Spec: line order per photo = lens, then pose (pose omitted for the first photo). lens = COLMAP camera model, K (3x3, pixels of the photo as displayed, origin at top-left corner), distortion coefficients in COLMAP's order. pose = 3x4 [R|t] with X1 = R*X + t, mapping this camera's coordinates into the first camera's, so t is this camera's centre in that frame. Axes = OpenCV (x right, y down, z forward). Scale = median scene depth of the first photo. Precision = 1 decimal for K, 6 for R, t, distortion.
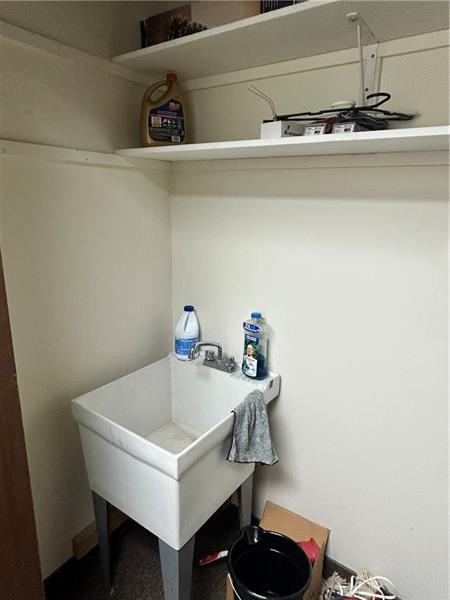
lens RADIAL K [[384.2, 0, 225.0], [0, 384.2, 300.0], [0, 0, 1]] dist [-0.001137, -0.000607]
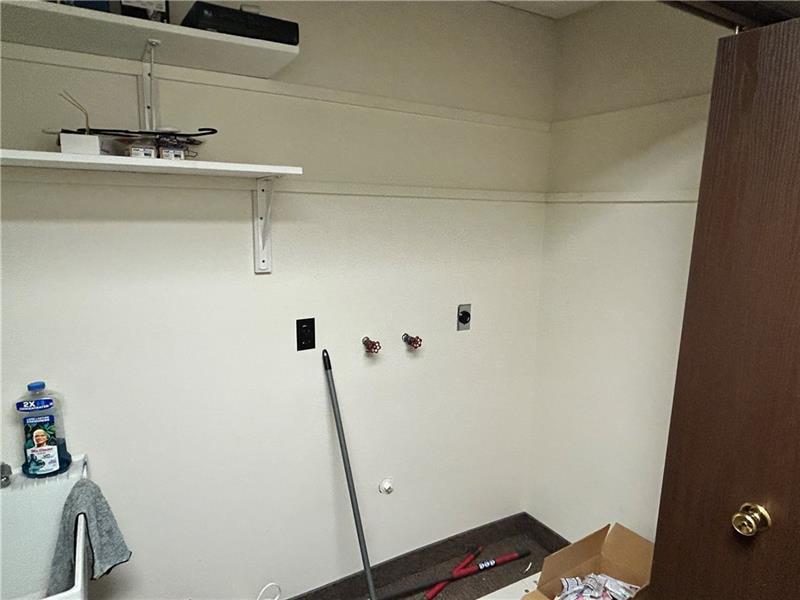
lens RADIAL K [[512.2, 0, 400.0], [0, 512.2, 300.0], [0, 0, 1]] dist [-0.001137, -0.000607]
pose [[0.418429, -0.161449, 0.893785, -0.489746], [0.229458, 0.970943, 0.067965, -0.025536], [-0.878787, 0.176647, 0.443317, -0.025265]]
